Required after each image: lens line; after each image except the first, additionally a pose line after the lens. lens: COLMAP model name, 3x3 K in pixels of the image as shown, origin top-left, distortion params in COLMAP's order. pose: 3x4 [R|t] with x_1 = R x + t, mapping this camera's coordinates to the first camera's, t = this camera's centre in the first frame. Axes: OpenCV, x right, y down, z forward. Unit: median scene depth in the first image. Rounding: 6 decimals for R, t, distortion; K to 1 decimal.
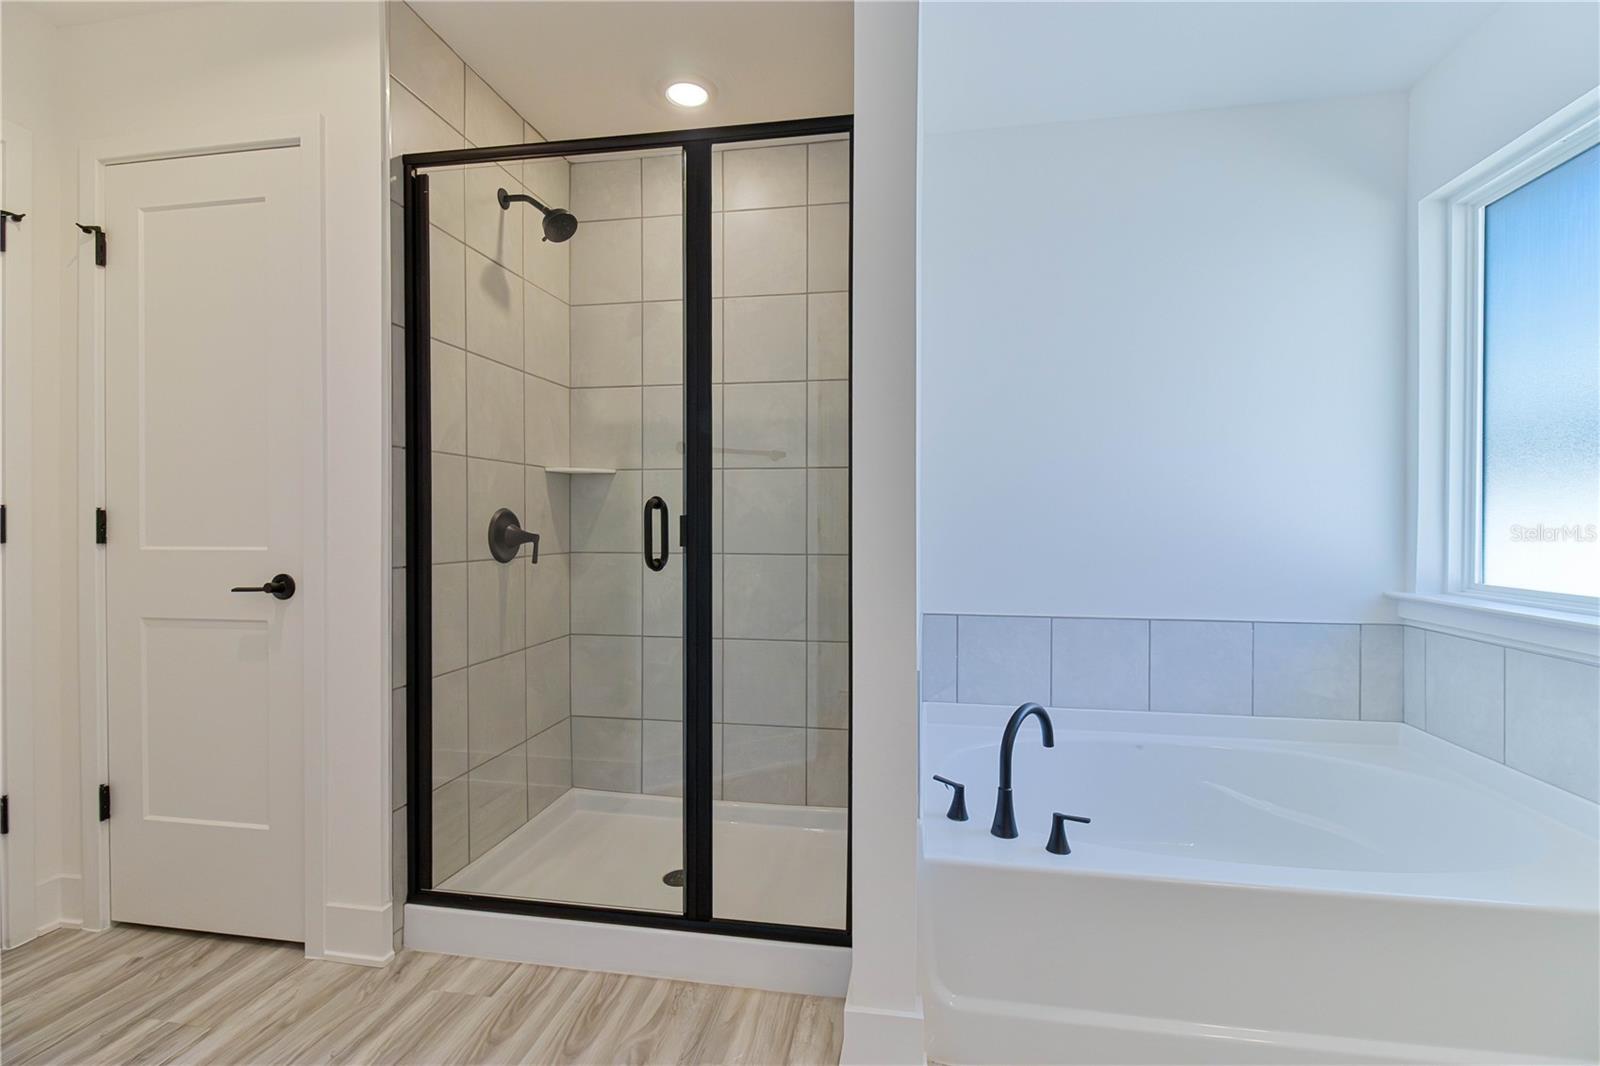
lens RADIAL K [[736.6, 0, 803.1], [0, 736.6, 528.8], [0, 0, 1]] dist [0.023885, -0.014242]
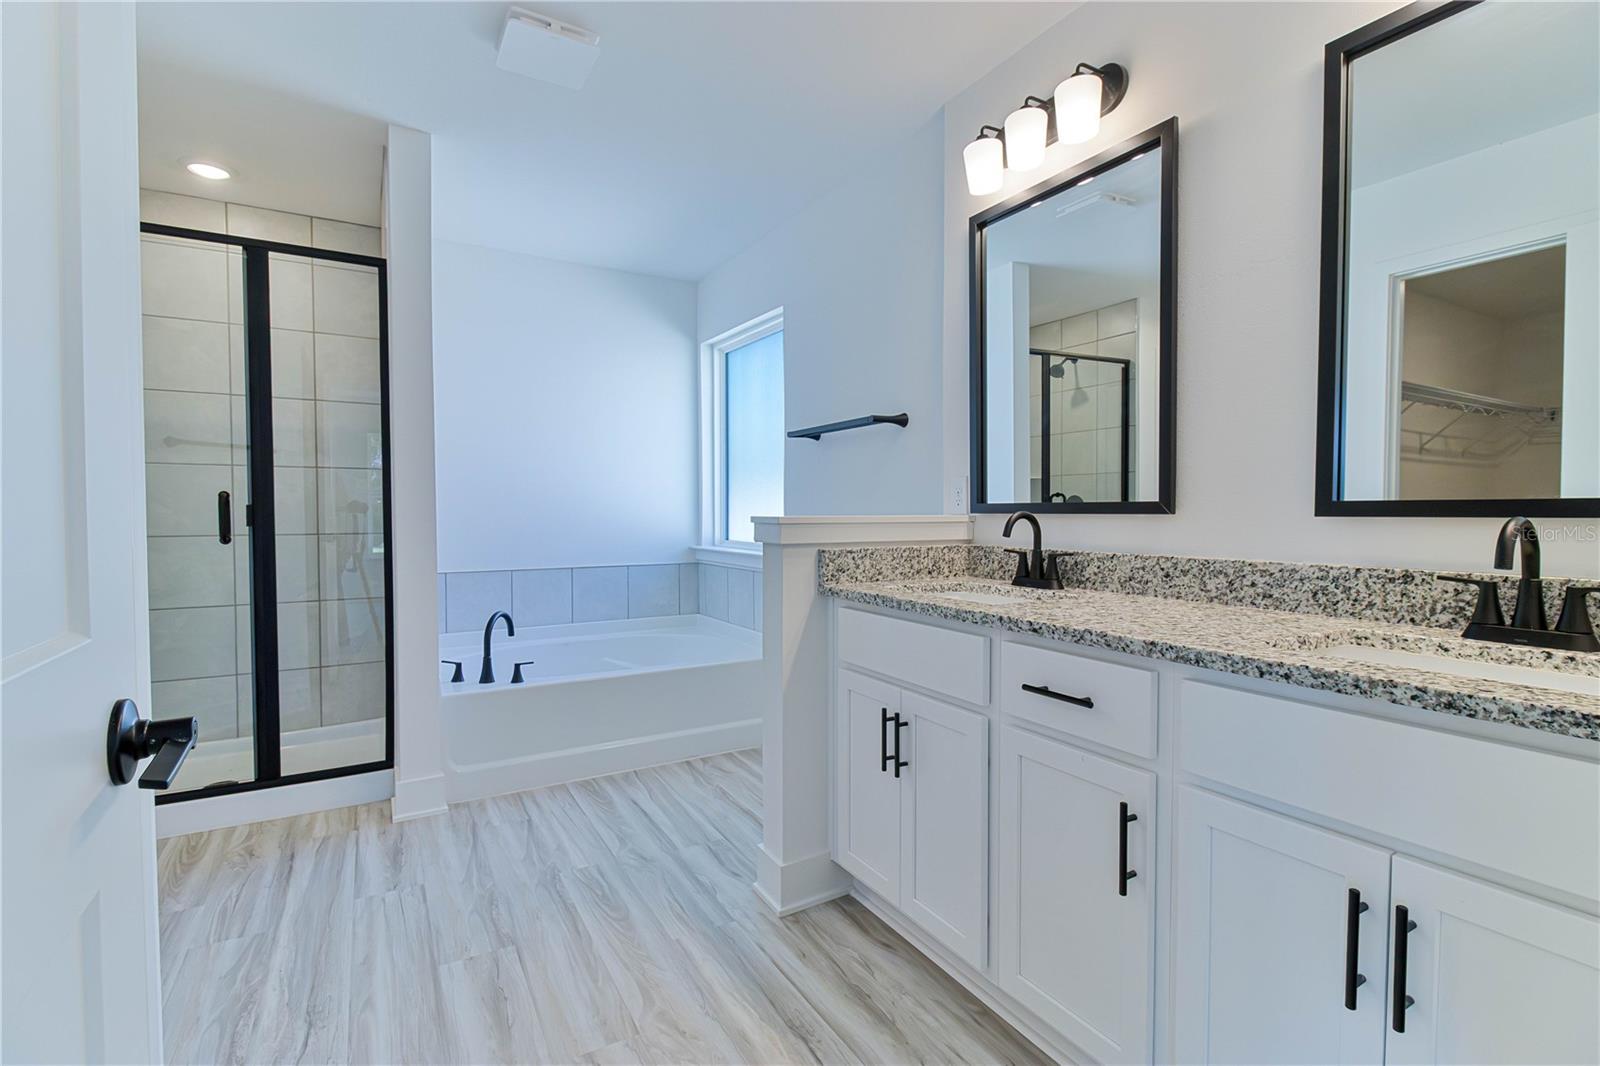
lens RADIAL K [[736.6, 0, 803.1], [0, 736.6, 528.8], [0, 0, 1]] dist [0.023885, -0.014242]
pose [[0.762234, -0.019071, 0.647021, -0.280086], [0.007046, 0.999751, 0.021168, 0.003696], [-0.647263, -0.011576, 0.762179, -0.811208]]
